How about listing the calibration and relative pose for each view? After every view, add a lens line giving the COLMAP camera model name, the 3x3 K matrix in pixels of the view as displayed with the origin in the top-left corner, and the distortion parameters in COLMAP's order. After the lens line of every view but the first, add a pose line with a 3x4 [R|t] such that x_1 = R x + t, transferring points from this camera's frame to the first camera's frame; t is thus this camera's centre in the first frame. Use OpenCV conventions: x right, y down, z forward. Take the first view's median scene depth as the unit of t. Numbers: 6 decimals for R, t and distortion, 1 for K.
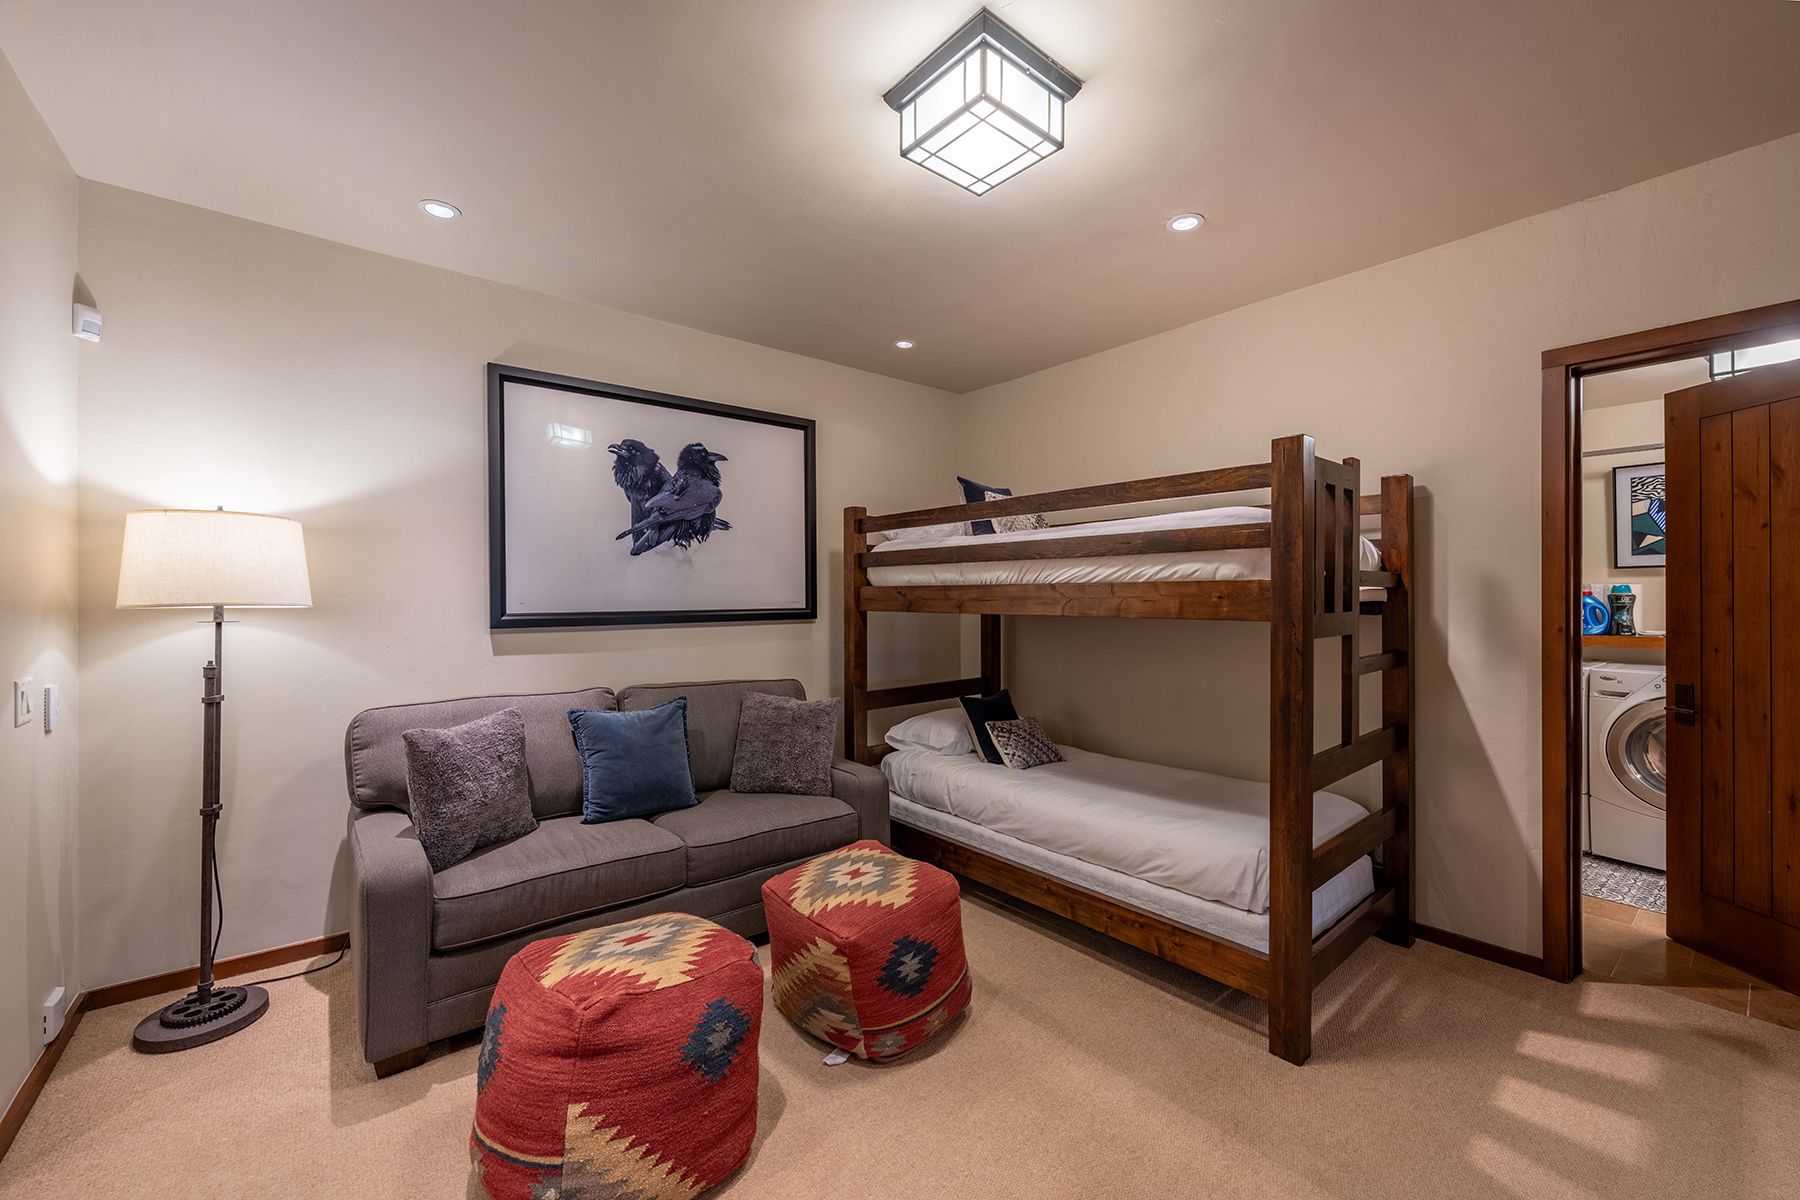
lens RADIAL K [[701.4, 0, 900.0], [0, 701.4, 600.0], [0, 0, 1]] dist [-0.000031, 0.000430]
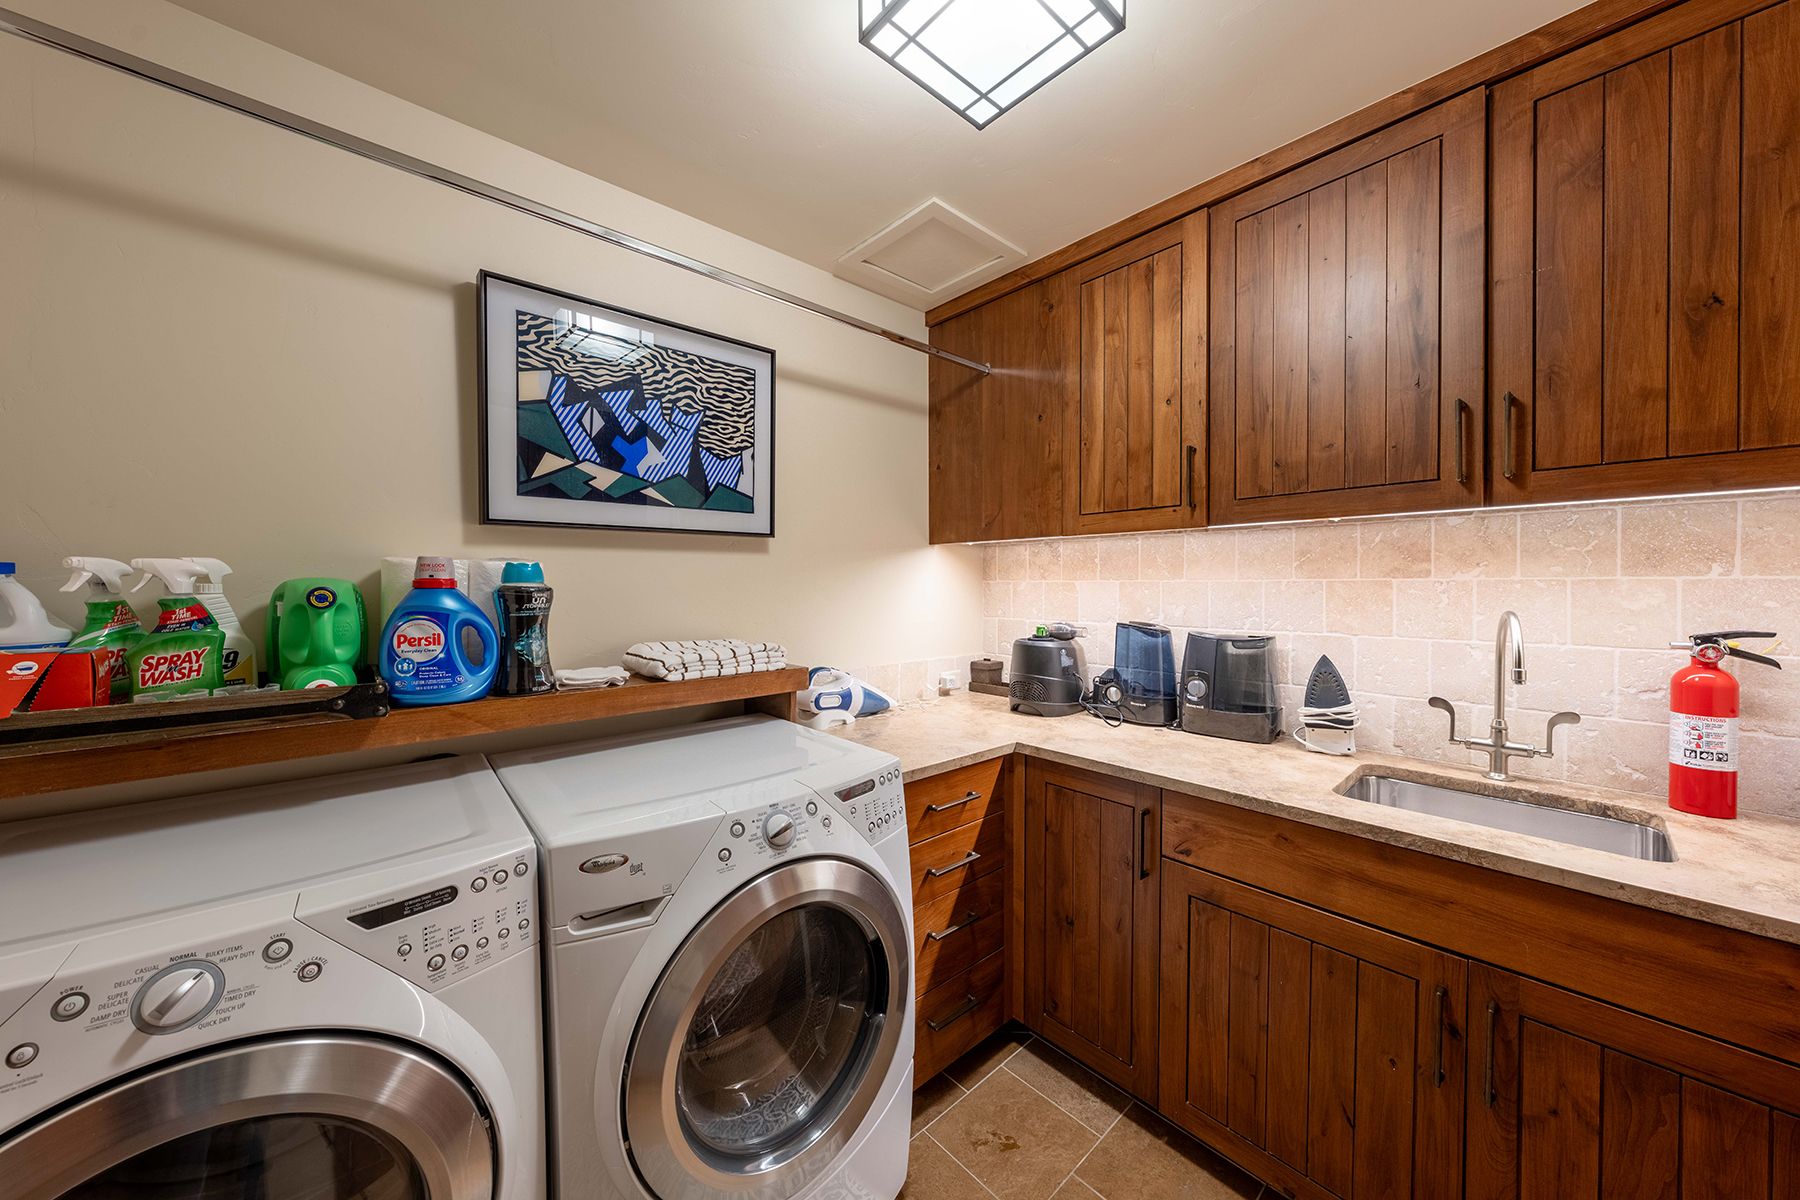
lens RADIAL K [[634.7, 0, 901.7], [0, 634.7, 577.8], [0, 0, 1]] dist [0.000344, 0.000168]
pose [[-0.046022, 0.003043, 0.998936, 0.657868], [0.008357, 0.999962, -0.002661, -0.010473], [-0.998905, 0.008225, -0.046045, 0.797033]]
